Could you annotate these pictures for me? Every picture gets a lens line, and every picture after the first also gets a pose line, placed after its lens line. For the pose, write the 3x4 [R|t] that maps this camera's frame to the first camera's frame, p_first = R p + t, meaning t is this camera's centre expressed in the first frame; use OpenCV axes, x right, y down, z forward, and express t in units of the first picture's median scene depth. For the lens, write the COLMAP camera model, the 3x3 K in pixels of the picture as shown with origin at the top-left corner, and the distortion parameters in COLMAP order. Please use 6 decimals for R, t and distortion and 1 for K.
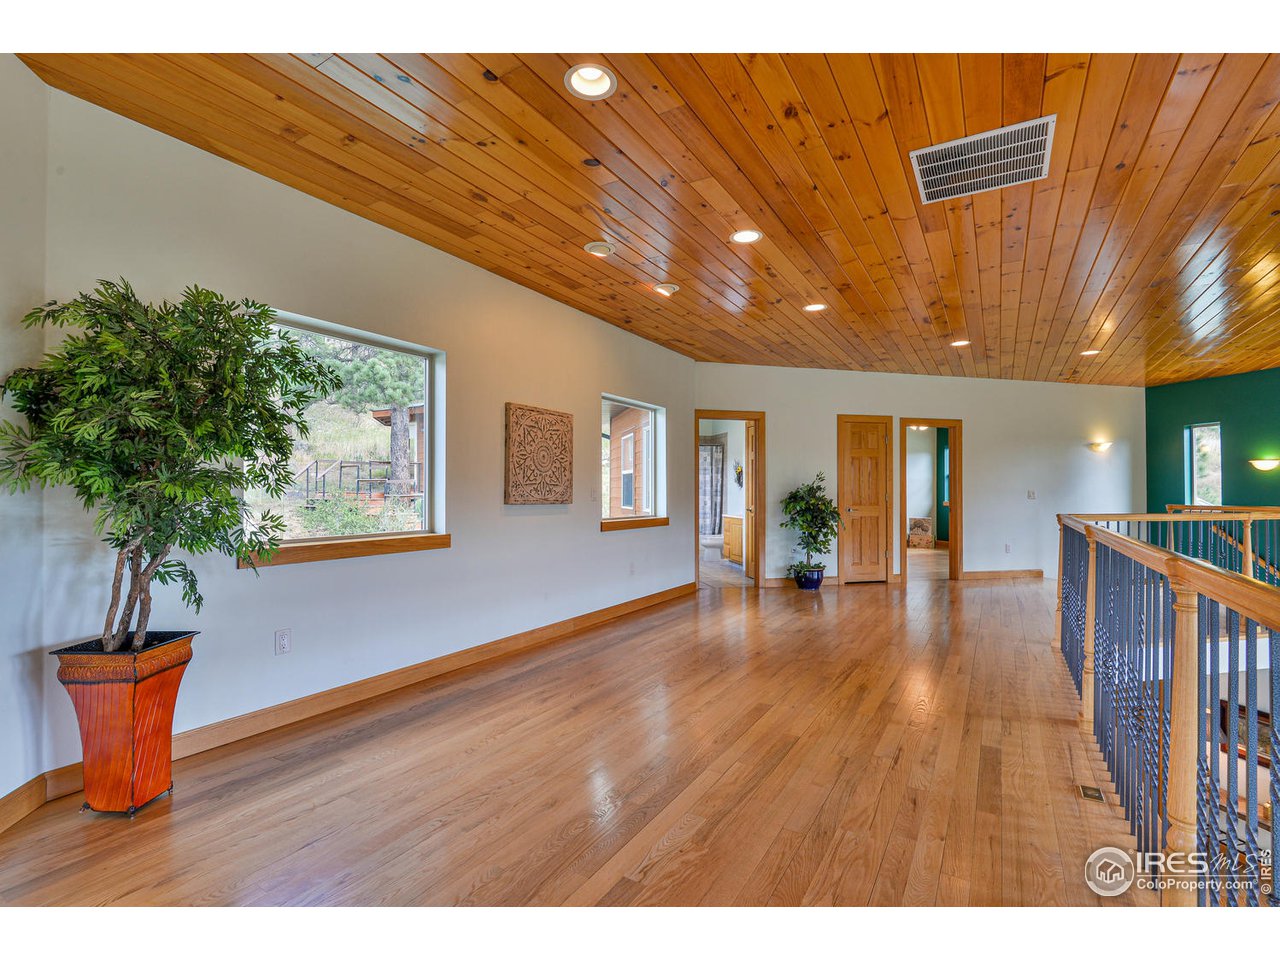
lens RADIAL K [[579.5, 0, 636.1], [0, 579.5, 482.0], [0, 0, 1]] dist [-0.001200, -0.001116]
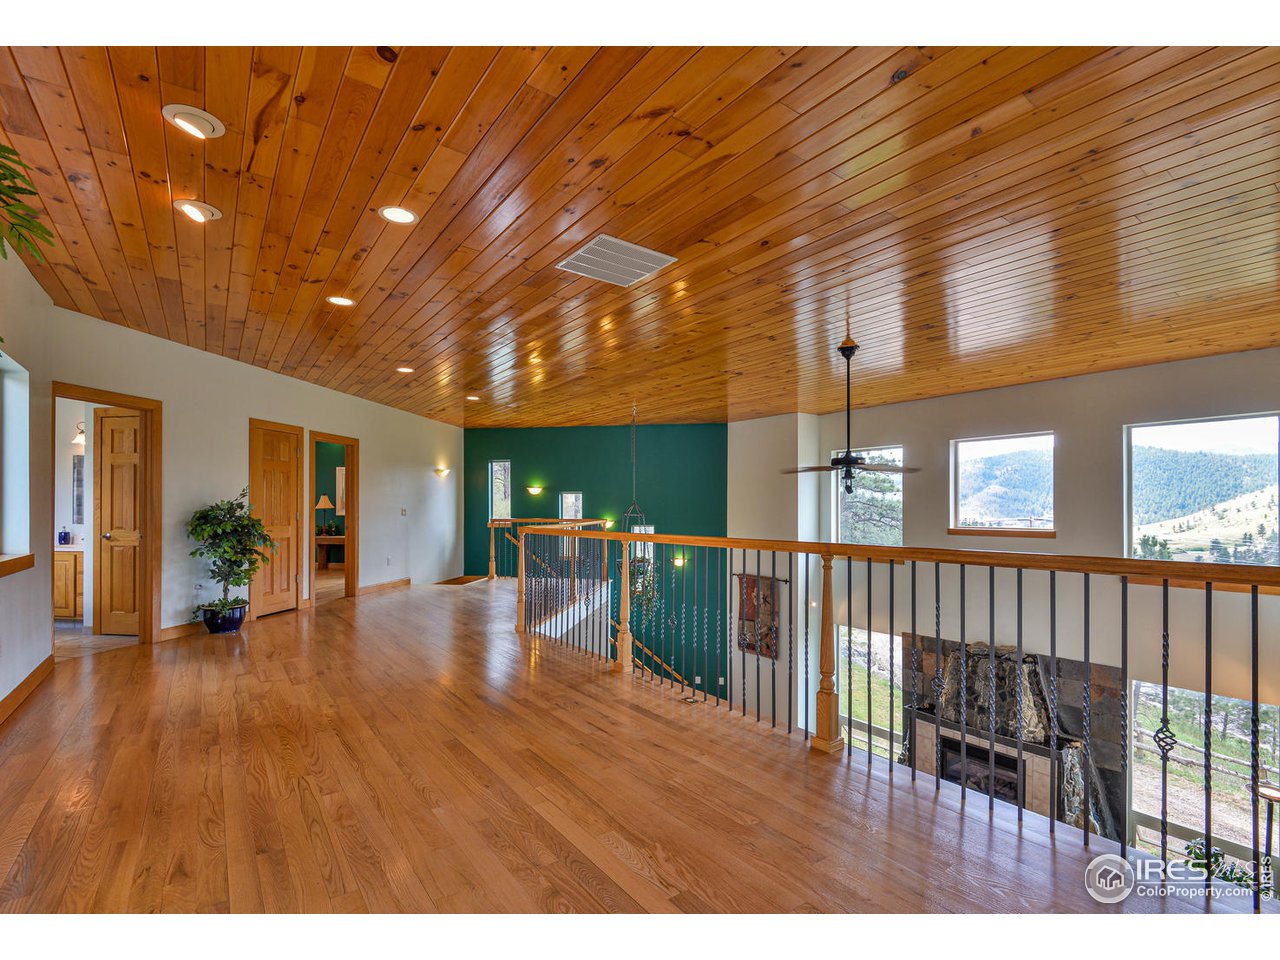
lens RADIAL K [[593.3, 0, 636.8], [0, 593.3, 508.0], [0, 0, 1]] dist [-0.000461, -0.000265]
pose [[0.399869, -0.001184, 0.916571, -0.221255], [-0.012680, 0.999896, 0.006824, 0.000747], [-0.916484, -0.014351, 0.399813, 0.147627]]
